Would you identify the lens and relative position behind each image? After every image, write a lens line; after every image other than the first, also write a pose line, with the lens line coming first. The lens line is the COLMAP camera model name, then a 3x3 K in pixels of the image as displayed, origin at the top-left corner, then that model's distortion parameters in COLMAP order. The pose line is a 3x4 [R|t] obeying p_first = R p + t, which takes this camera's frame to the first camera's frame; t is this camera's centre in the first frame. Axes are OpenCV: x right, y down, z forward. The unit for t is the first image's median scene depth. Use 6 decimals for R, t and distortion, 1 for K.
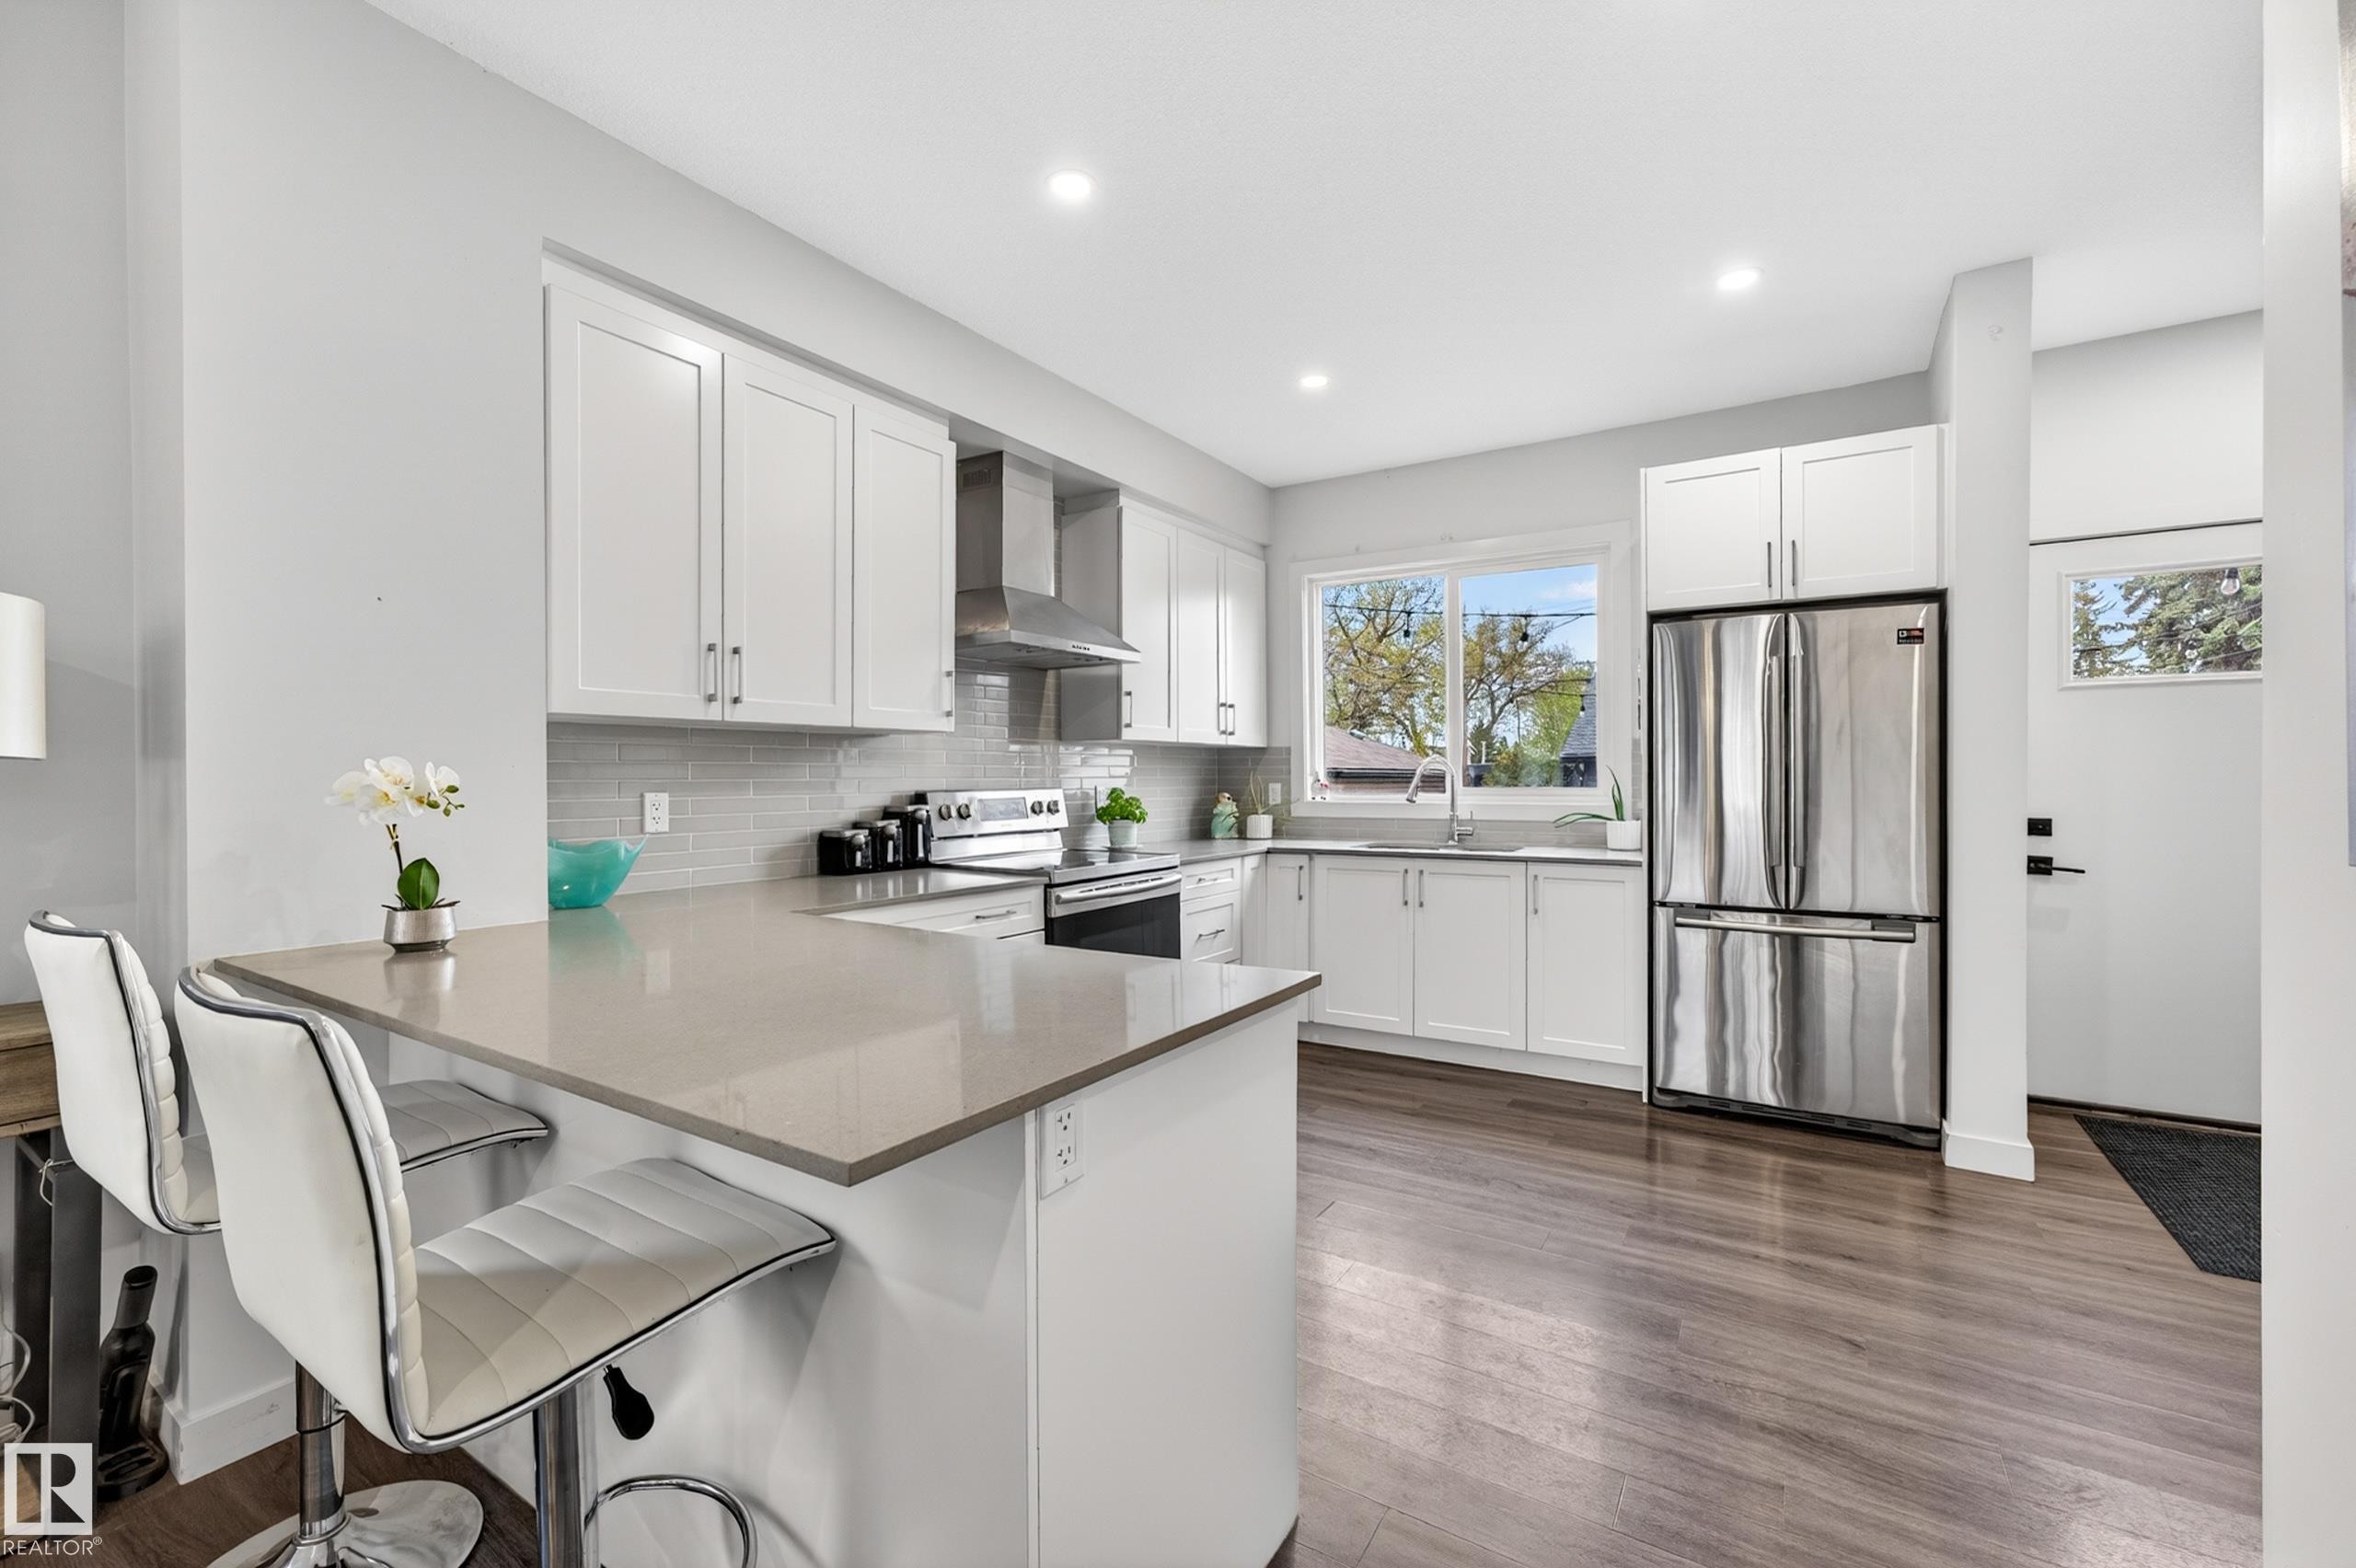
lens RADIAL K [[954.8, 0, 1200.0], [0, 954.8, 780.5], [0, 0, 1]] dist [-0.014226, 0.007477]
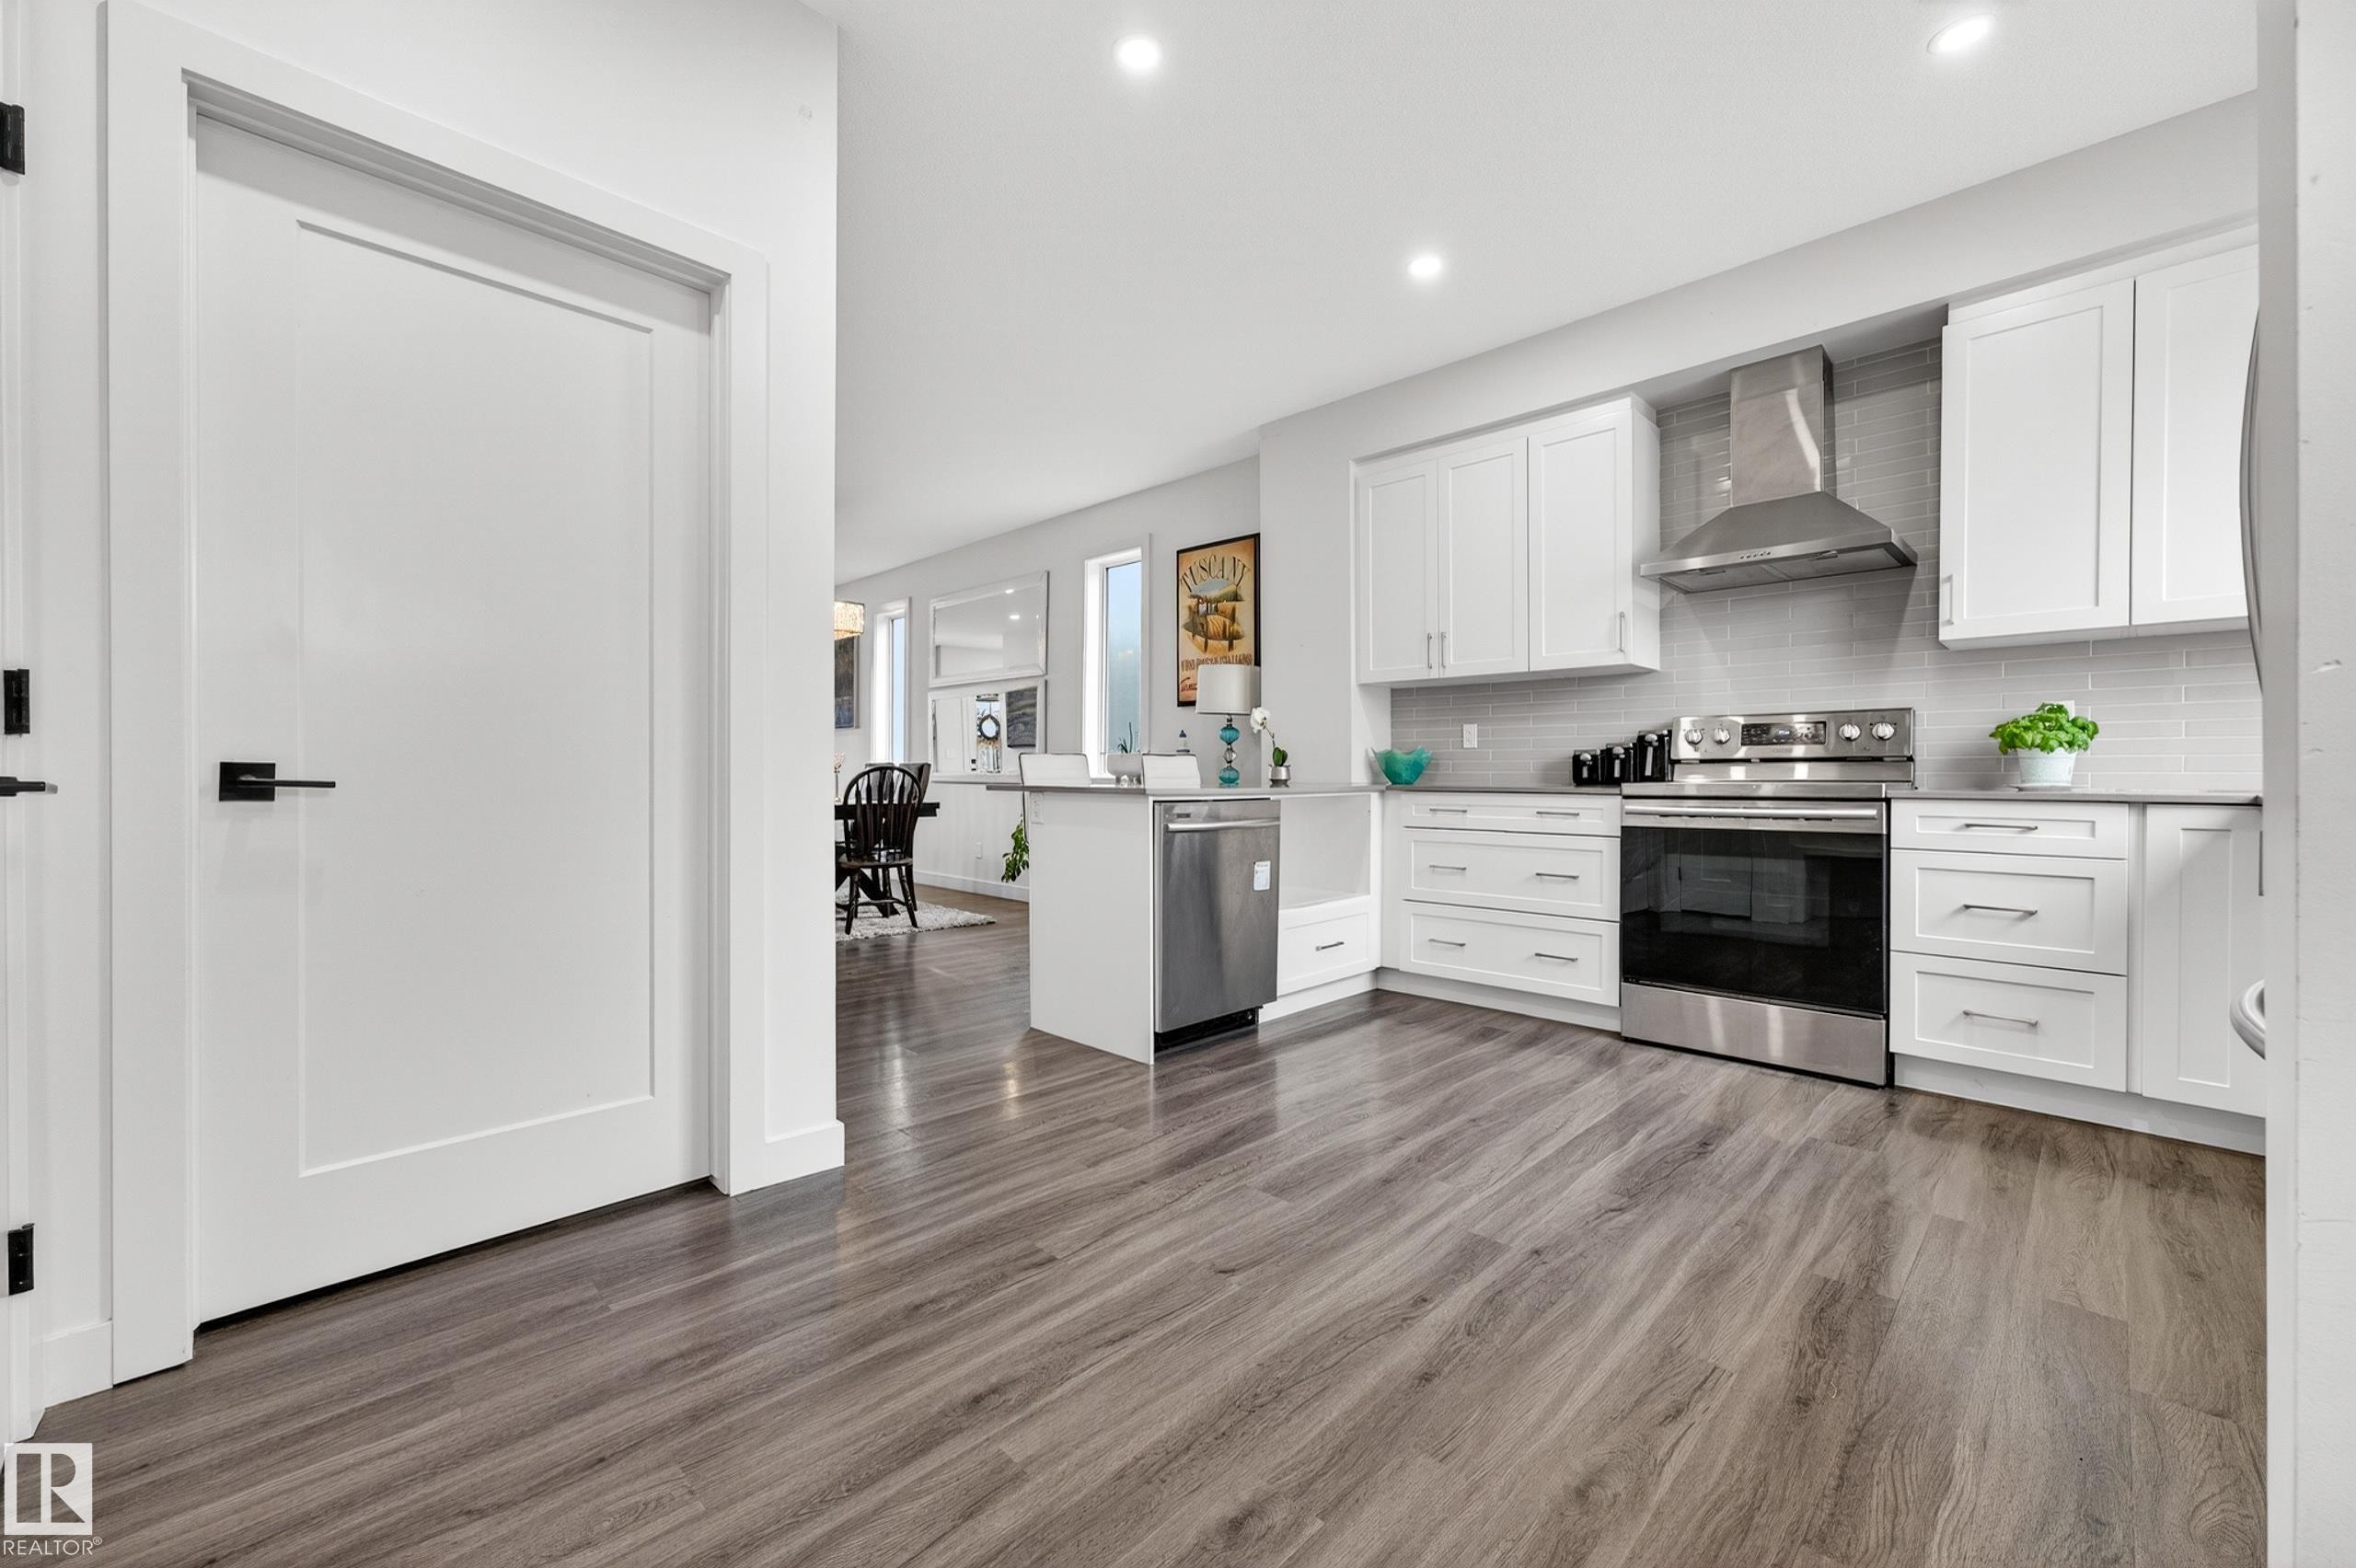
lens RADIAL K [[954.8, 0, 1164.4], [0, 954.8, 785.7], [0, 0, 1]] dist [-0.014226, 0.007477]
pose [[-0.232254, 0.015121, -0.972538, 0.932198], [-0.008835, 0.999805, 0.017655, 0.075613], [0.972615, 0.012693, -0.232075, 0.682323]]
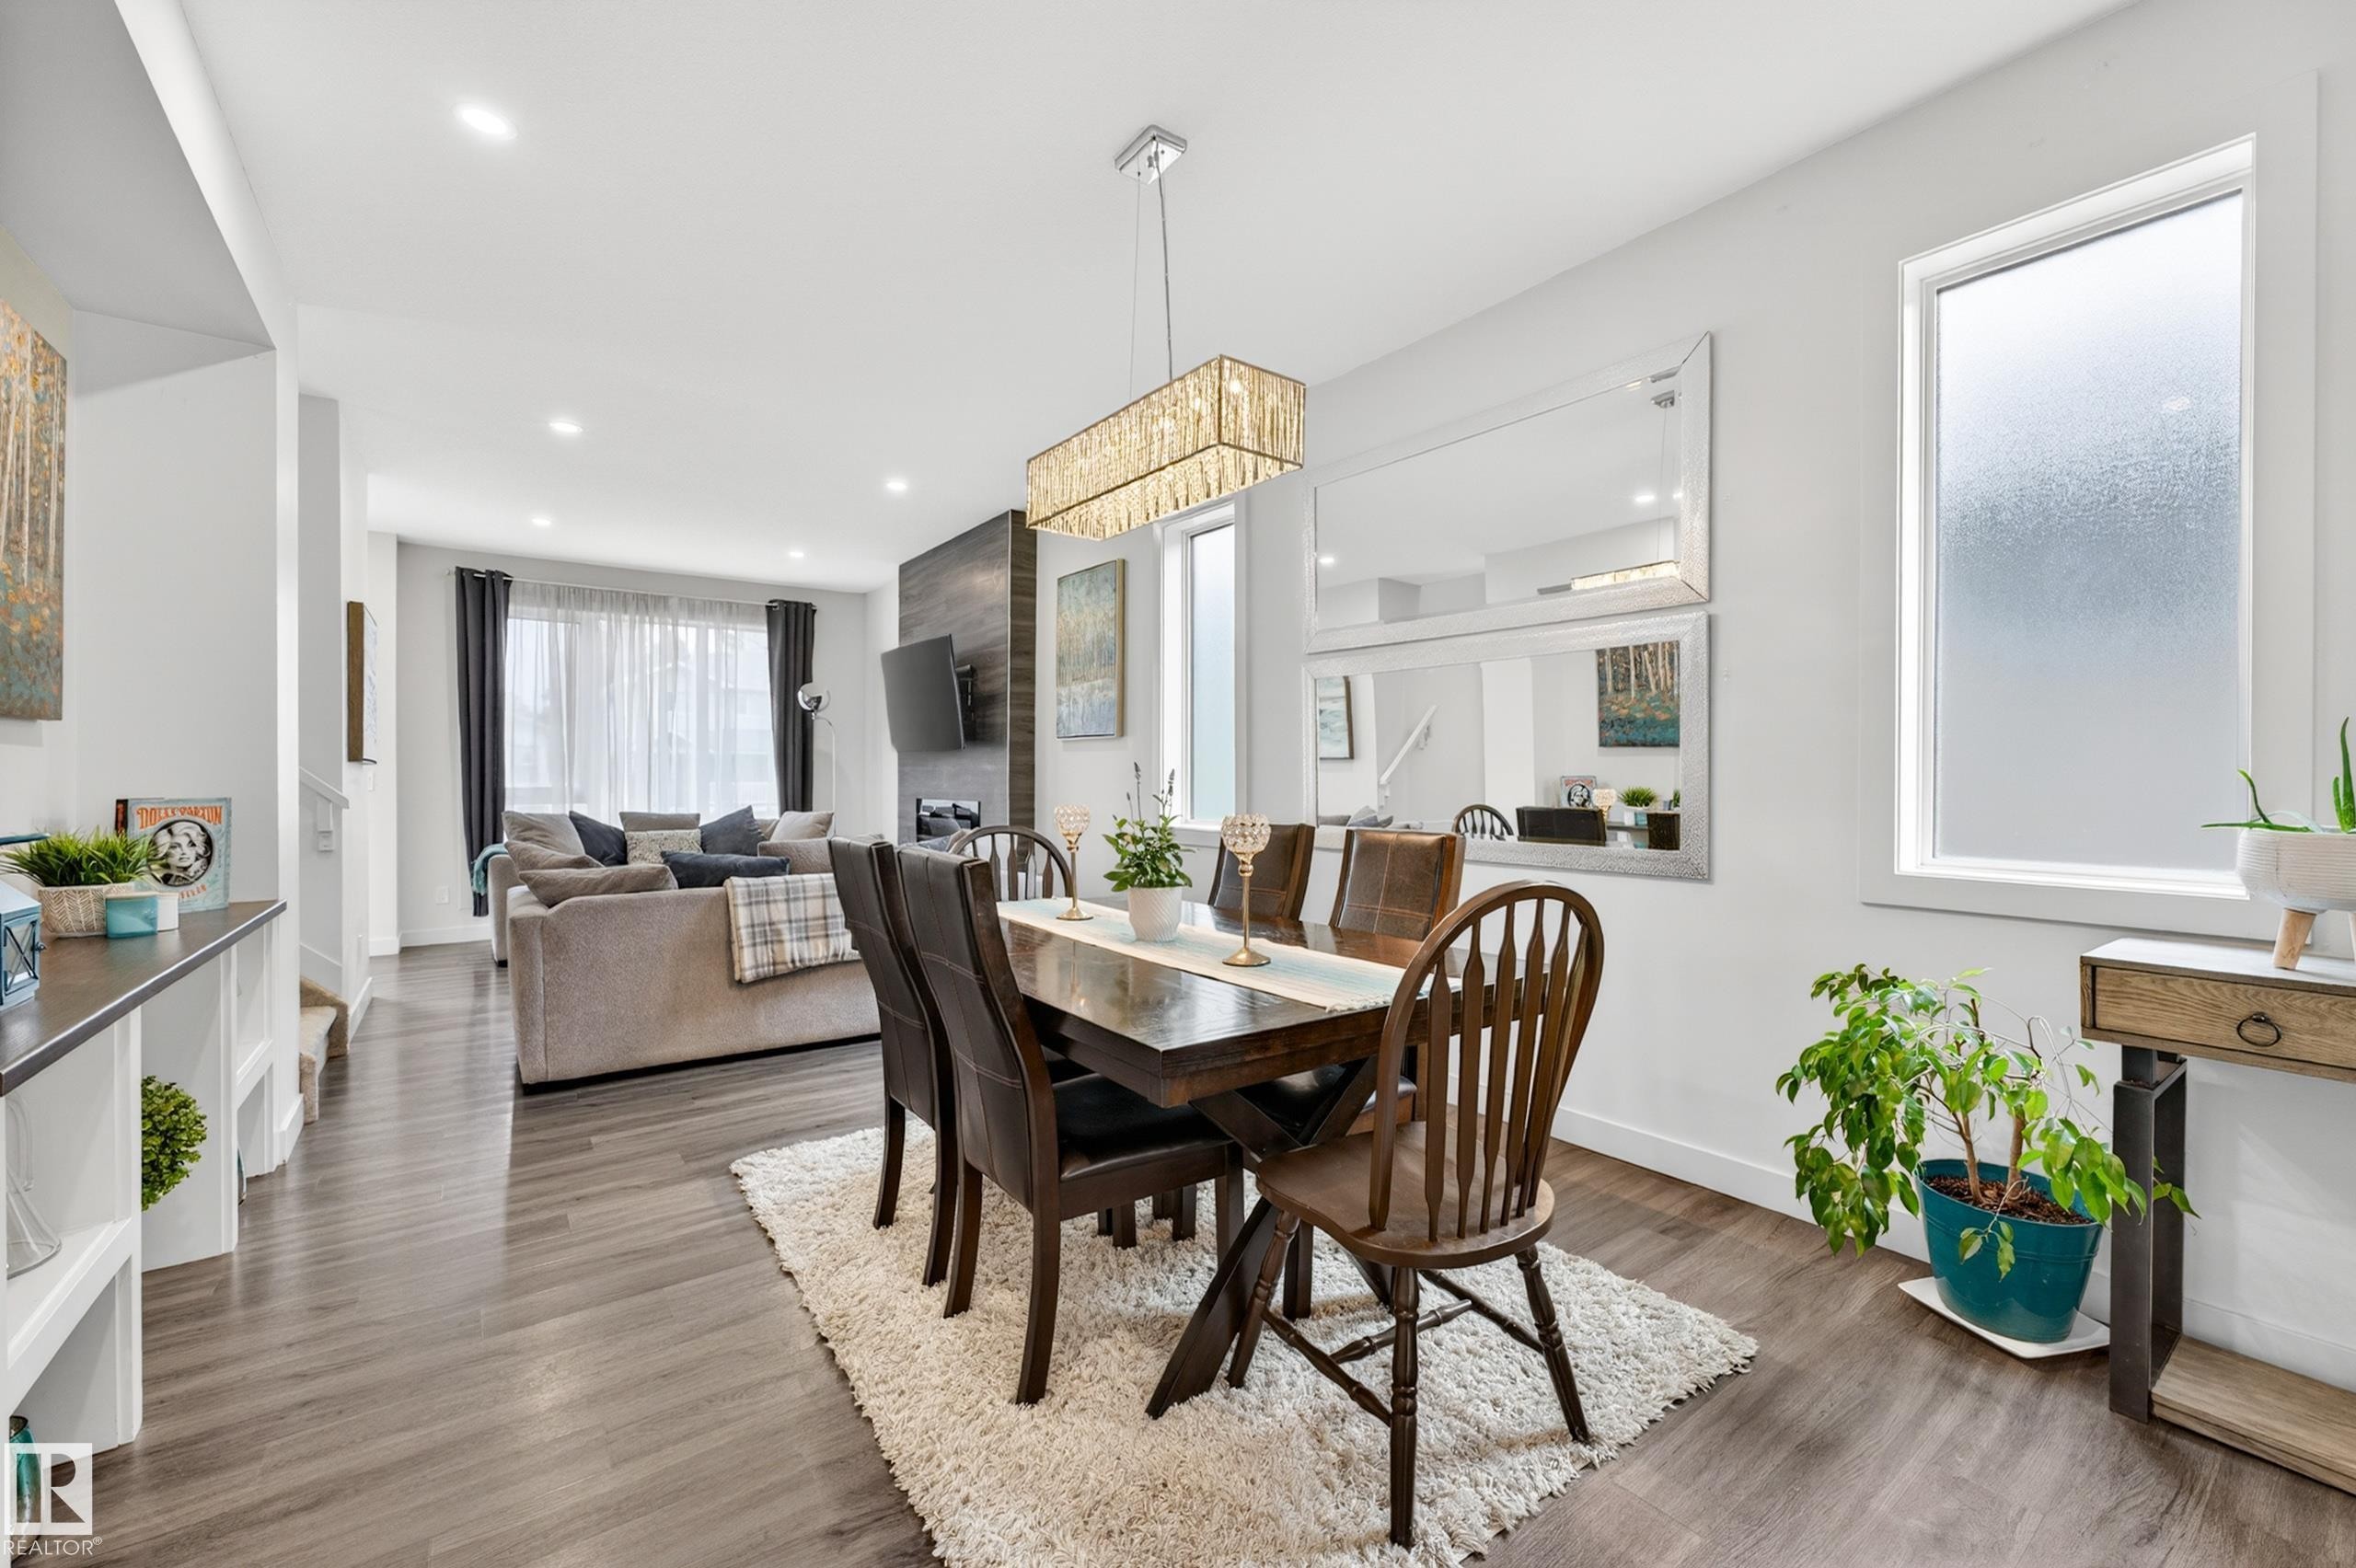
lens RADIAL K [[954.8, 0, 1170.8], [0, 954.8, 788.6], [0, 0, 1]] dist [-0.014226, 0.007477]
pose [[-0.370074, 0.011403, -0.928932, -0.070243], [-0.007934, 0.999849, 0.015435, 0.023971], [0.928968, 0.013082, -0.369928, -0.133513]]
